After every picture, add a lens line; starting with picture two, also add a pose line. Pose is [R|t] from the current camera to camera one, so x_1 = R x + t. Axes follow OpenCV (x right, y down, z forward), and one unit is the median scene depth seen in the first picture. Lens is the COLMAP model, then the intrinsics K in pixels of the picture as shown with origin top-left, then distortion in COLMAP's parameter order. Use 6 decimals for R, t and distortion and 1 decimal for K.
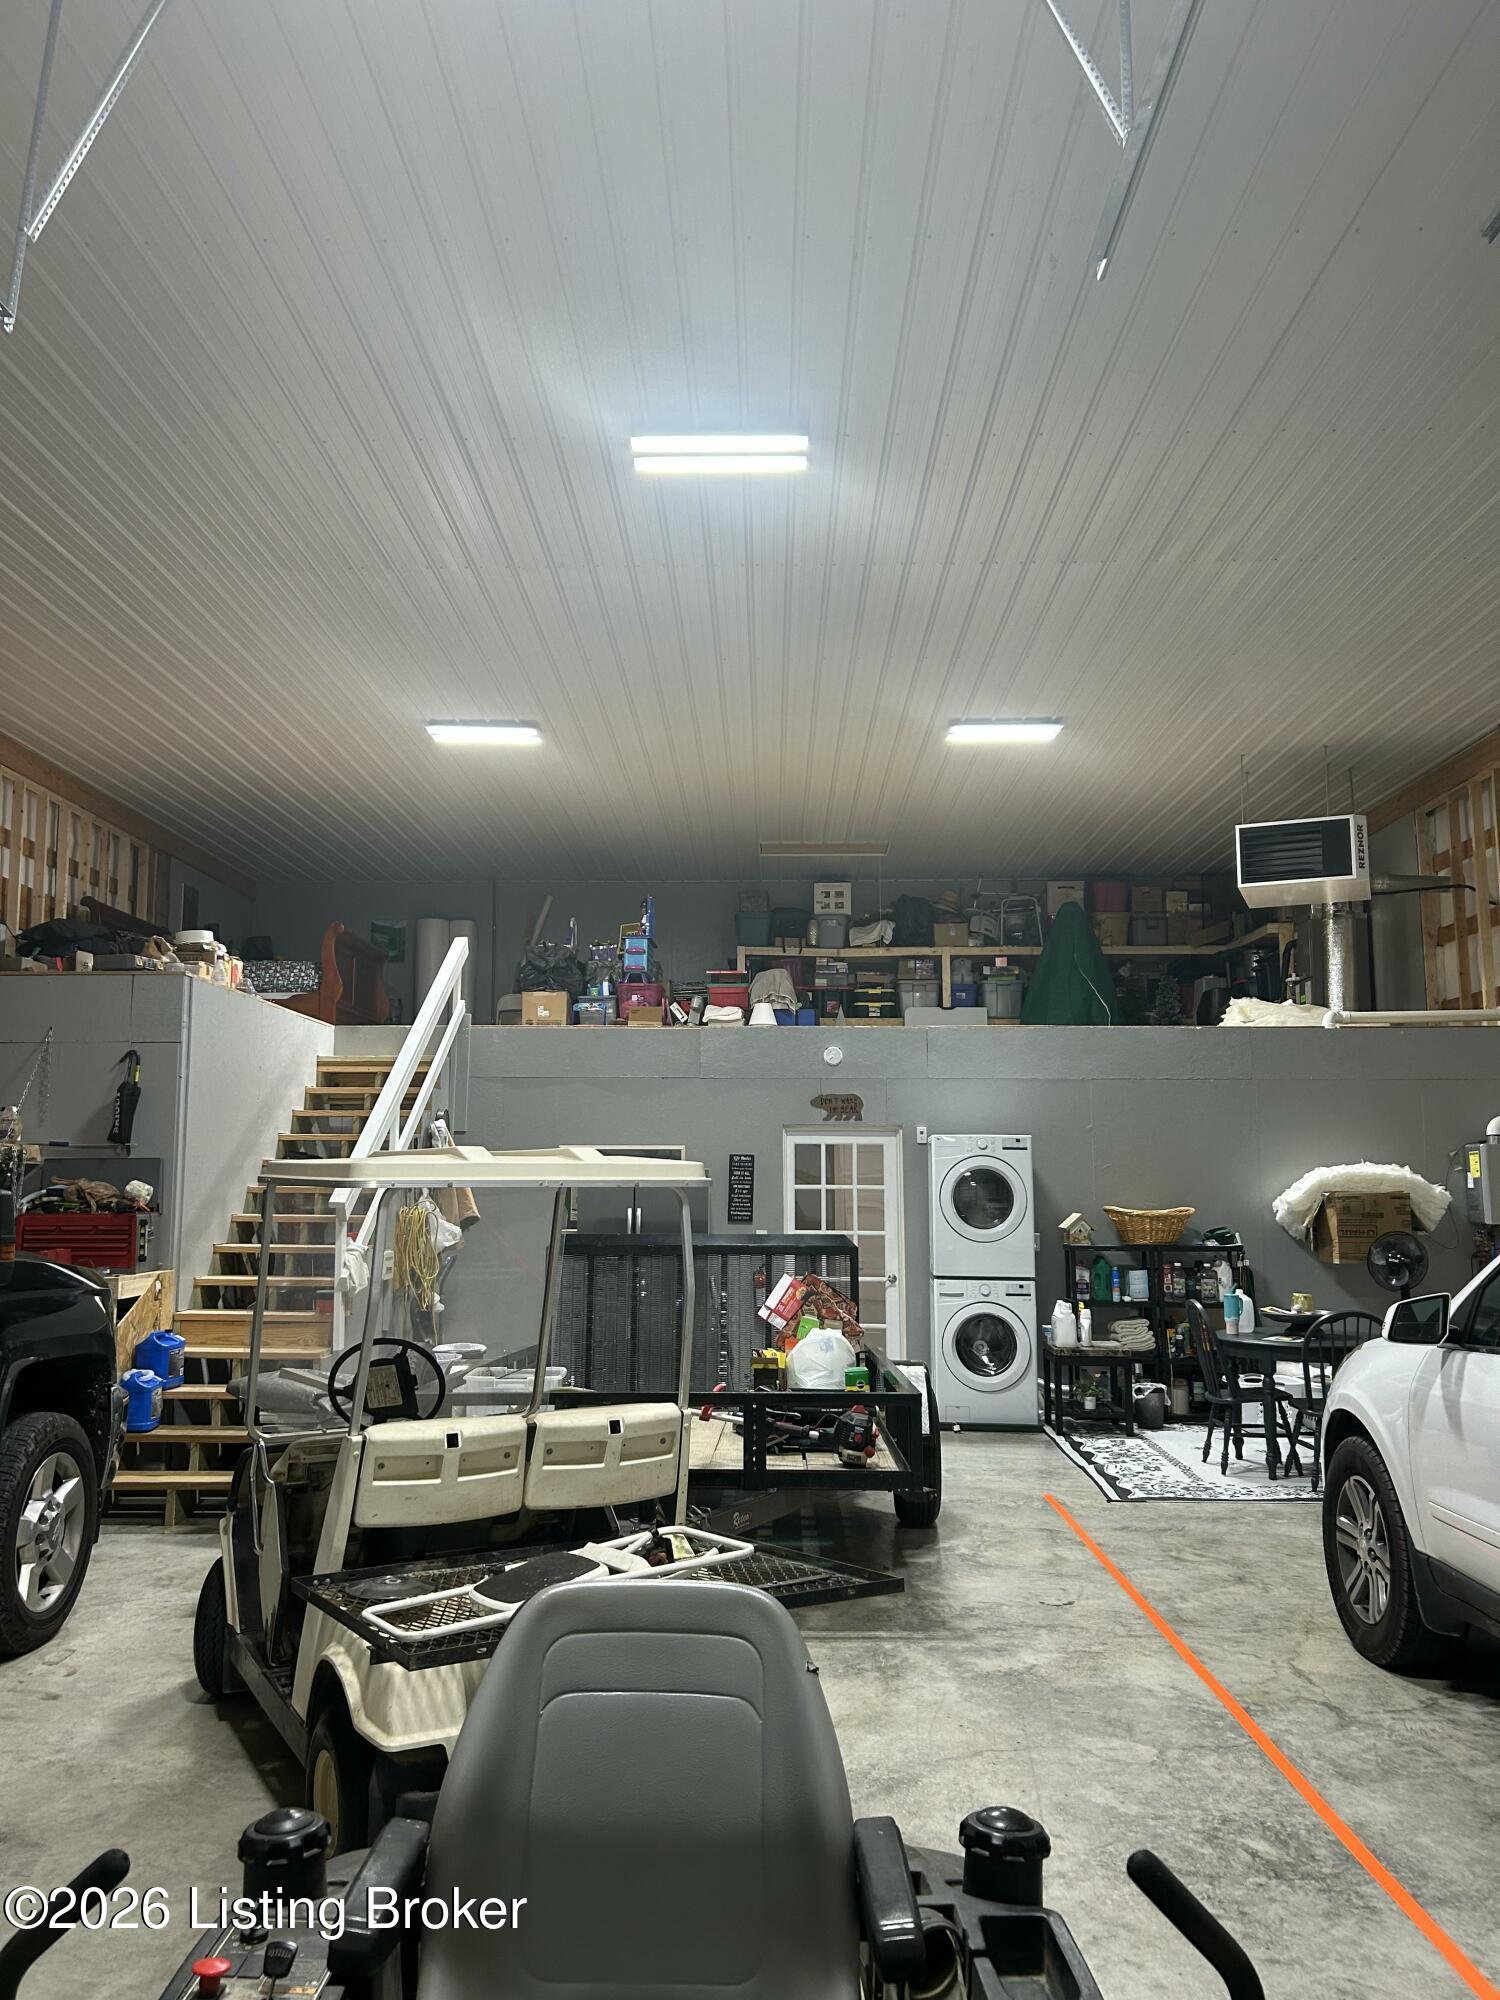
lens RADIAL K [[1542.3, 0, 743.4], [0, 1542.3, 998.6], [0, 0, 1]] dist [0.026532, -0.017098]
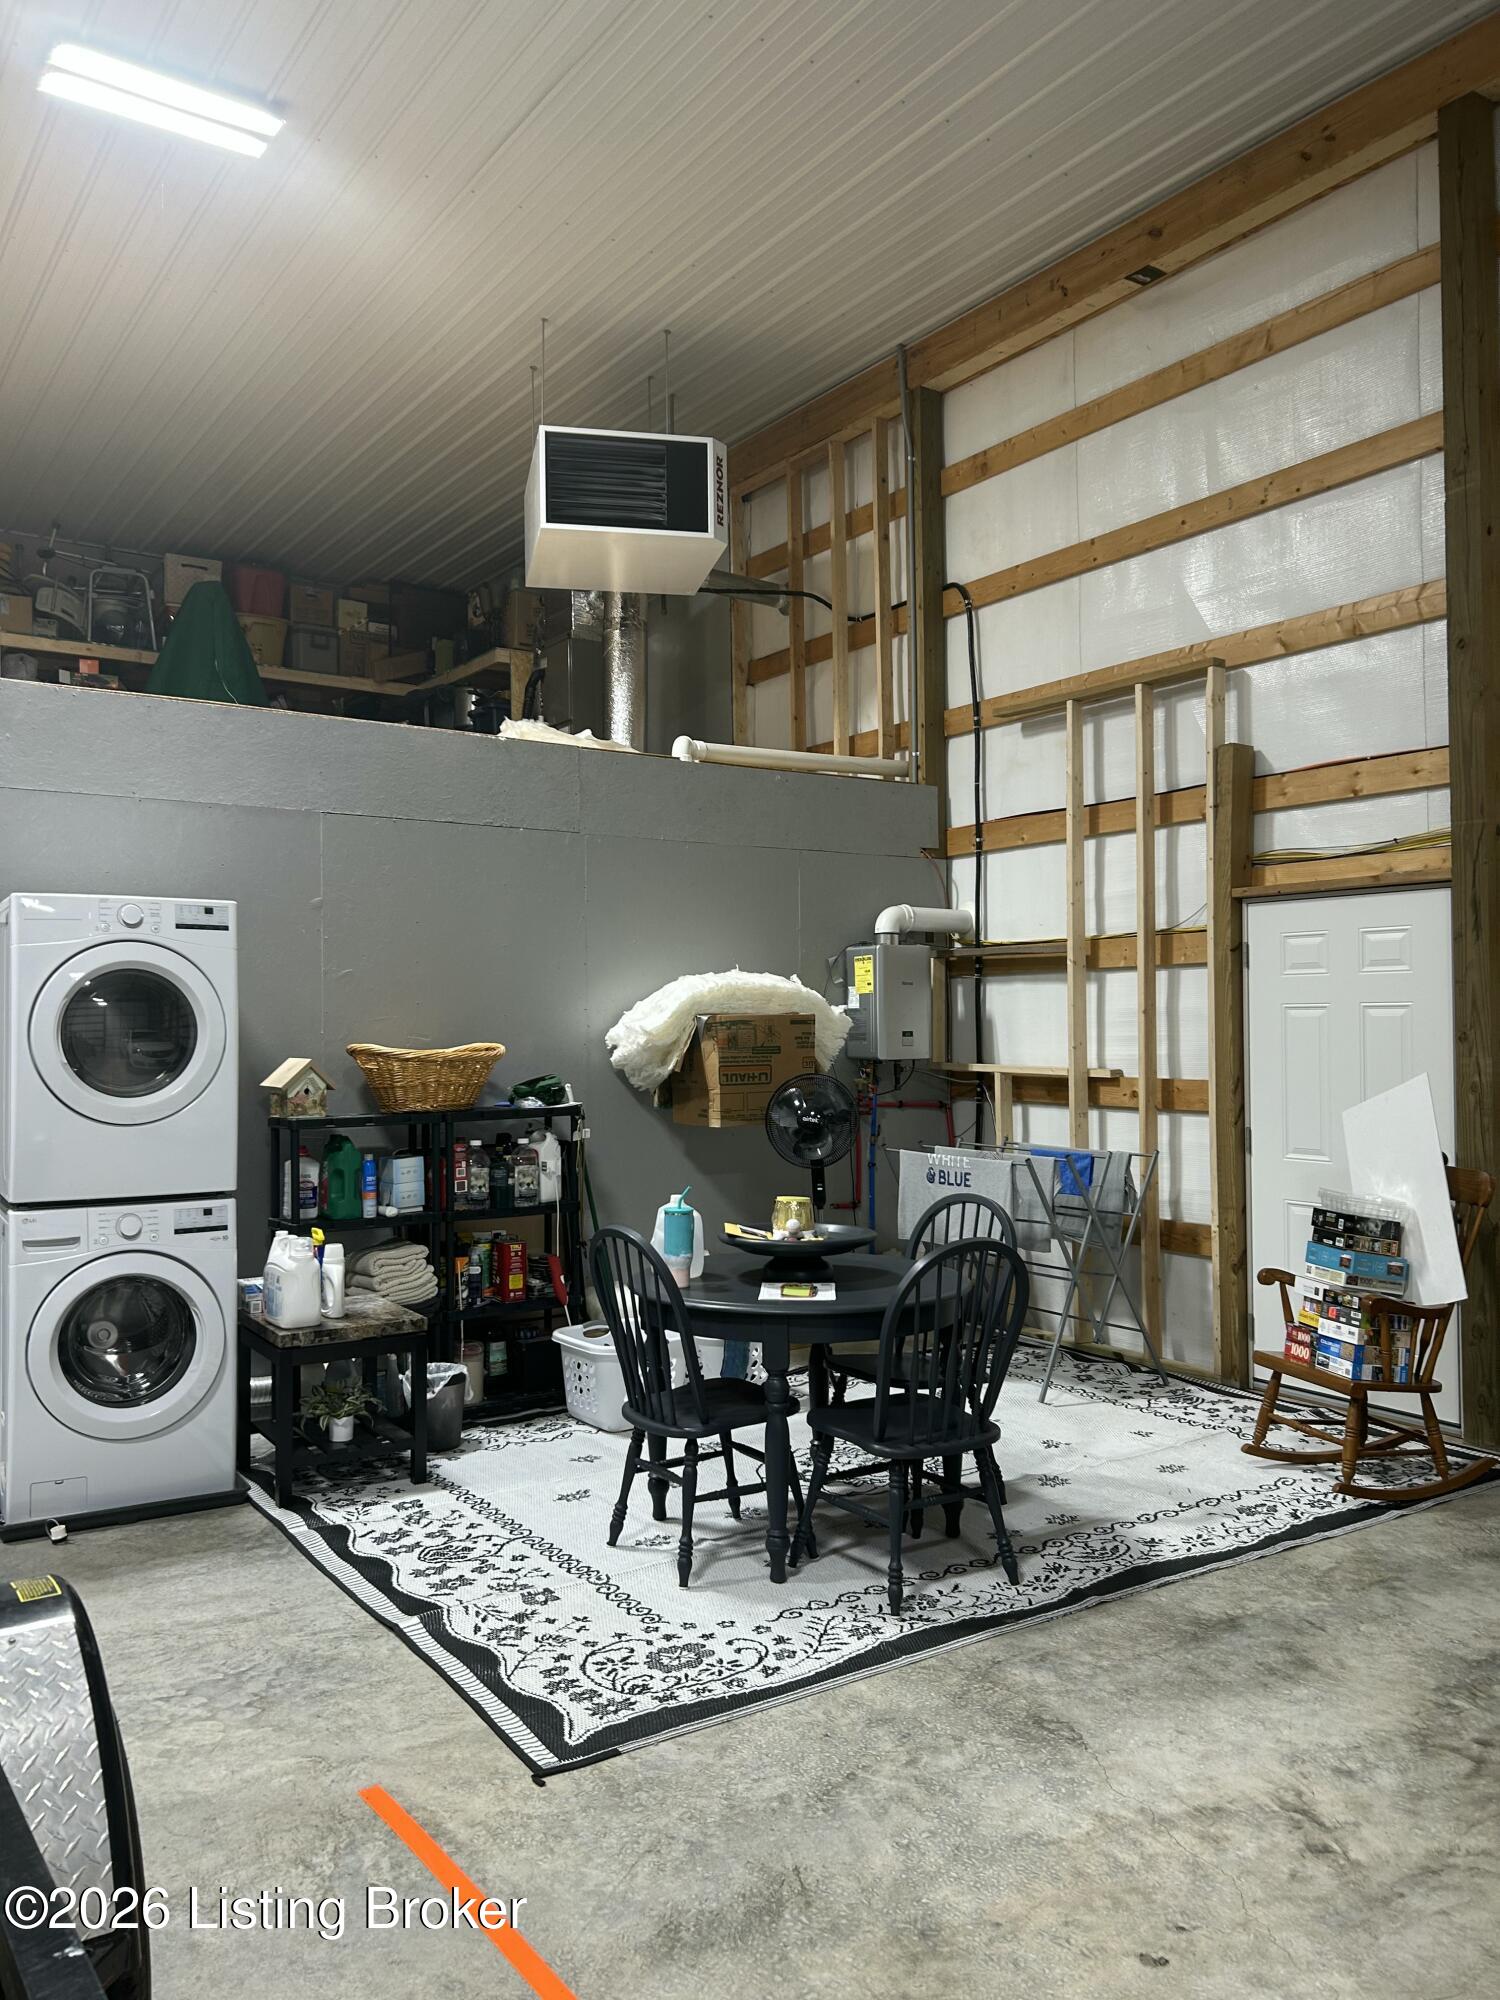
lens RADIAL K [[1542.3, 0, 748.7], [0, 1542.3, 990.1], [0, 0, 1]] dist [0.026532, -0.017098]
pose [[0.819039, 0.002783, 0.573731, 0.038415], [-0.058109, 0.995248, 0.078127, 0.066009], [-0.570788, -0.097328, 0.815309, 0.487294]]
